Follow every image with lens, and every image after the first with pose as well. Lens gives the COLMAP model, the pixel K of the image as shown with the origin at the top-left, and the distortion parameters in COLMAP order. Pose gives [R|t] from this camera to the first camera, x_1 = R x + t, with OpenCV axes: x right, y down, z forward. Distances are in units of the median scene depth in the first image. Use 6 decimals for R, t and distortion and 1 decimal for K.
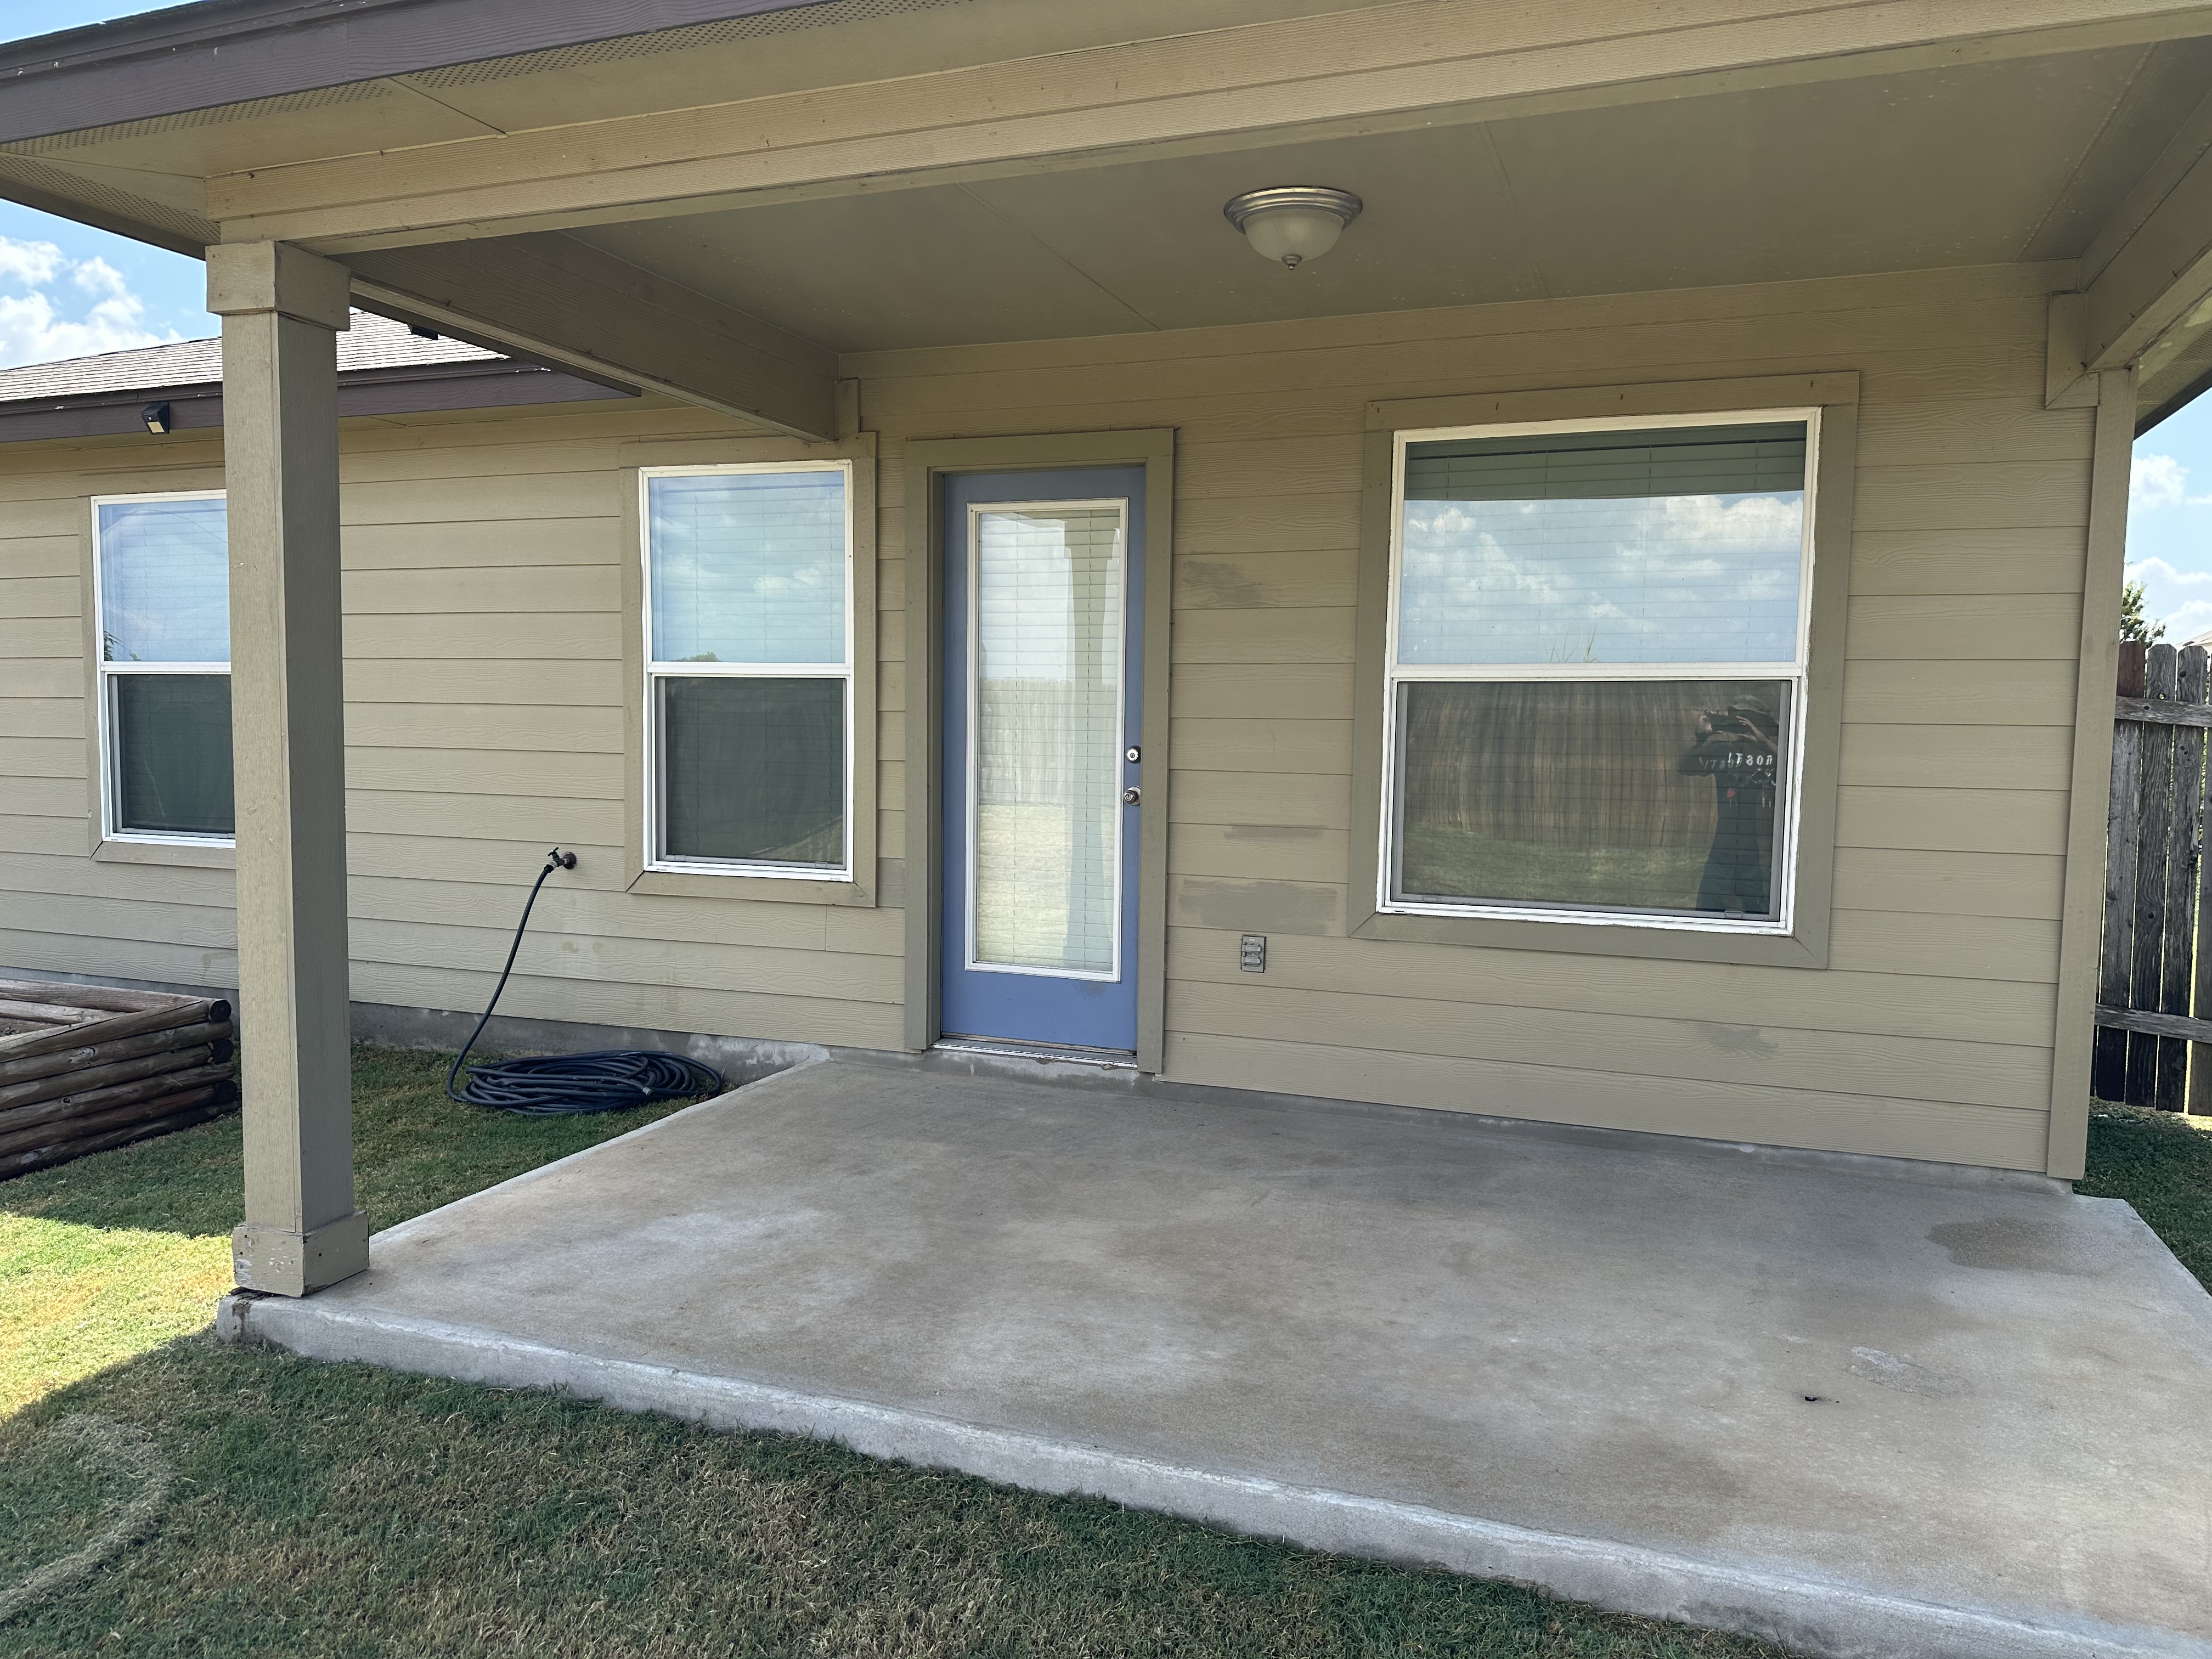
lens RADIAL K [[1650.8, 0, 1155.0], [0, 1650.8, 852.4], [0, 0, 1]] dist [0.132231, -0.194157]
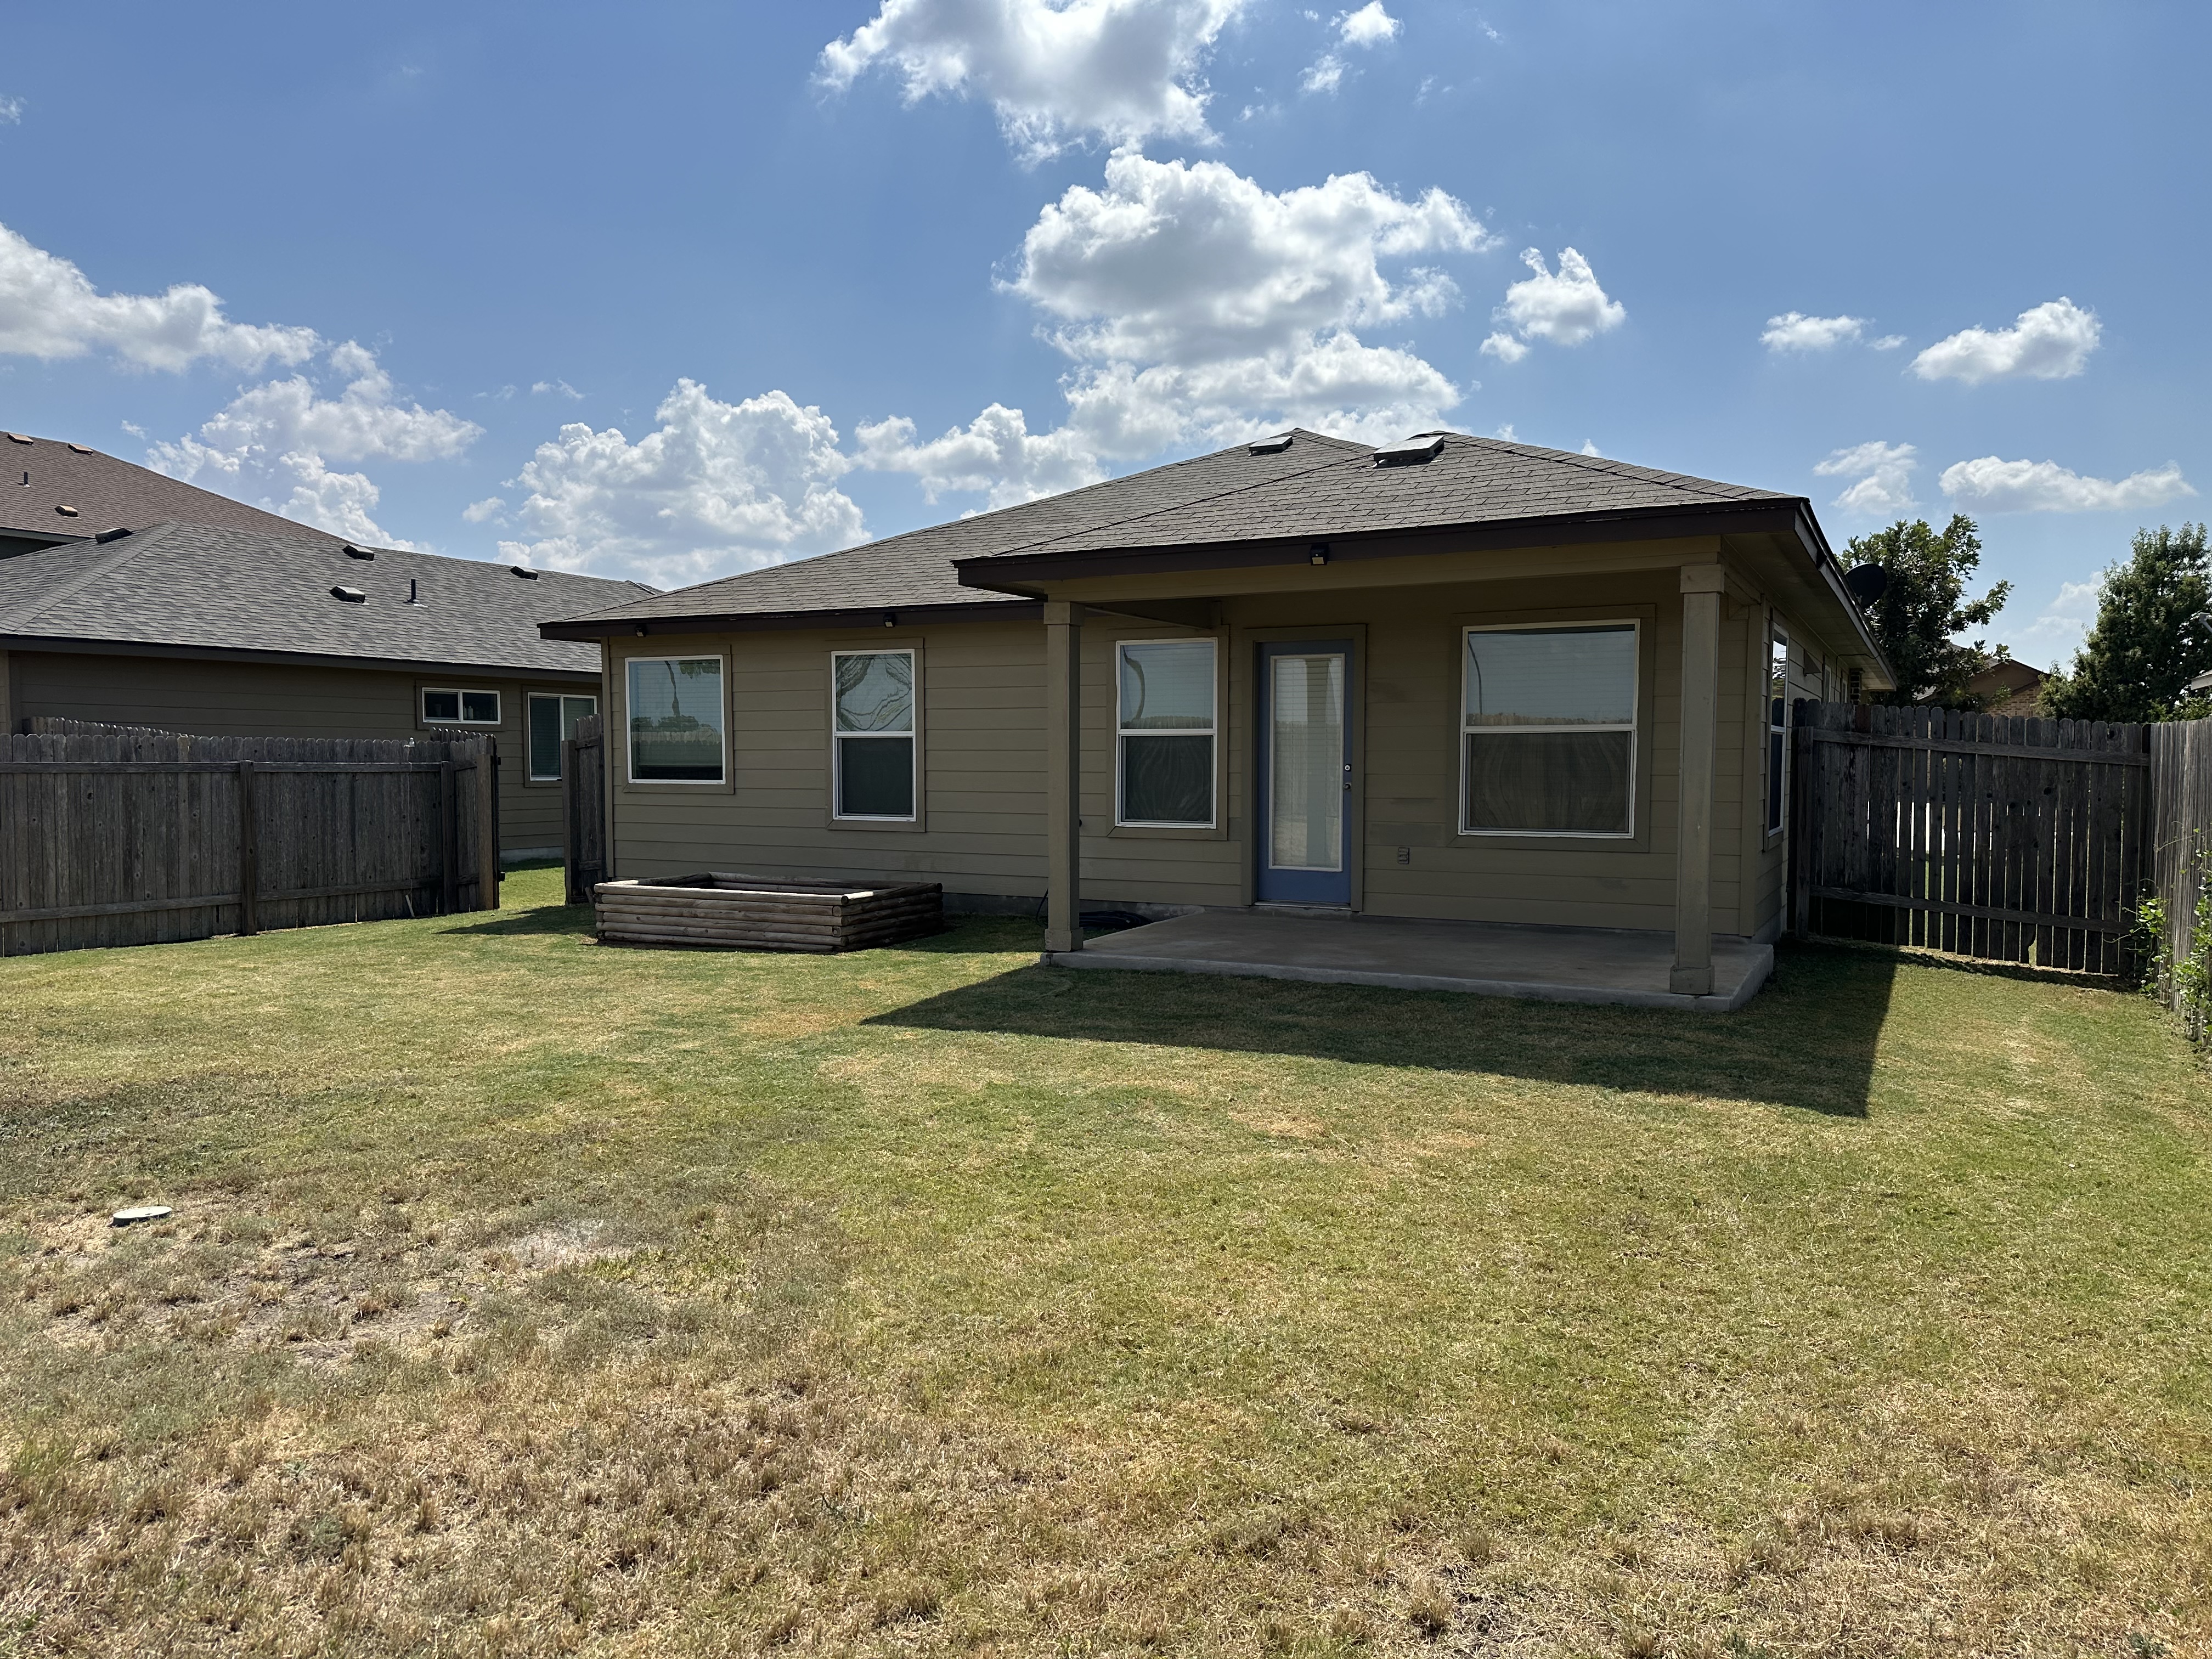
lens RADIAL K [[1538.2, 0, 1095.5], [0, 1538.2, 819.9], [0, 0, 1]] dist [0.080540, -0.000176]
pose [[0.987170, -0.008627, -0.159439, -0.017432], [0.002658, 0.999289, -0.037614, 0.085991], [0.159650, 0.036707, 0.986491, -1.072732]]
